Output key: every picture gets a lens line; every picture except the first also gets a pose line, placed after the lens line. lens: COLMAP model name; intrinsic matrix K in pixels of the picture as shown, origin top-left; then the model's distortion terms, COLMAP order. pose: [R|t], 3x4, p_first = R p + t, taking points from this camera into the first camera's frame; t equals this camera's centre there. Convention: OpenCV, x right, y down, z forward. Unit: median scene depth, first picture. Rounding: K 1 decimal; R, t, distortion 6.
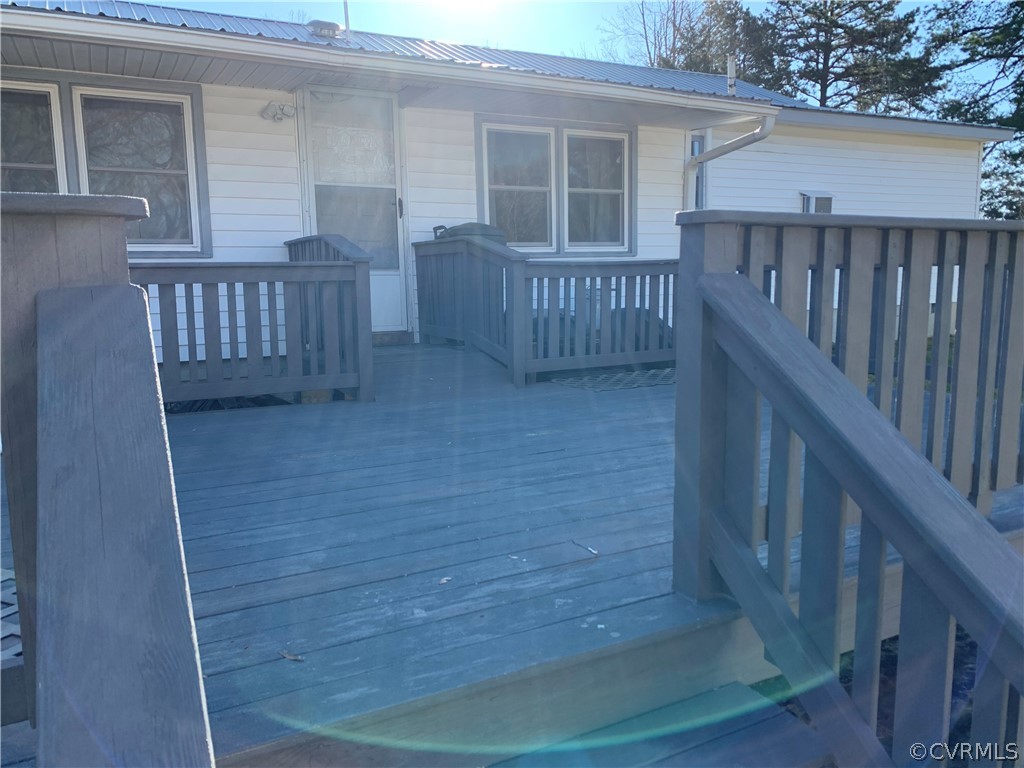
lens RADIAL K [[780.7, 0, 512.0], [0, 780.7, 384.0], [0, 0, 1]] dist [0.067082, 0.000181]
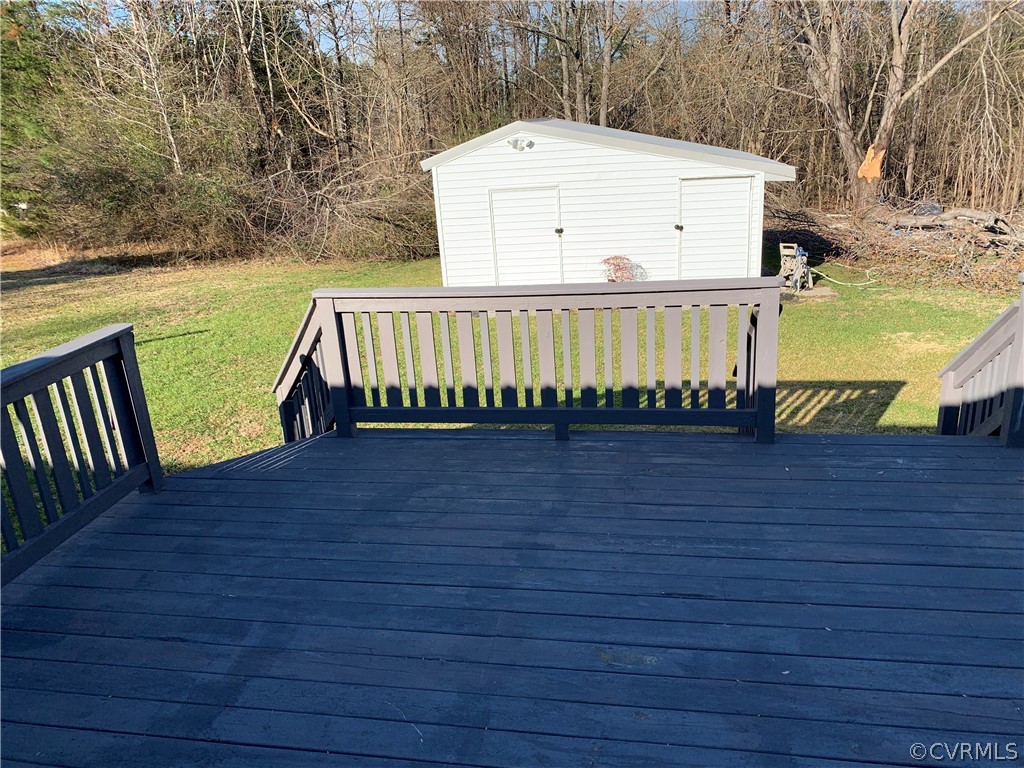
lens RADIAL K [[780.7, 0, 512.0], [0, 780.7, 384.0], [0, 0, 1]] dist [0.067082, 0.000181]
pose [[-0.785768, -0.138899, 0.602724, -0.451570], [0.164125, 0.892703, 0.419694, -0.804053], [-0.596349, 0.428705, -0.678661, 2.411267]]
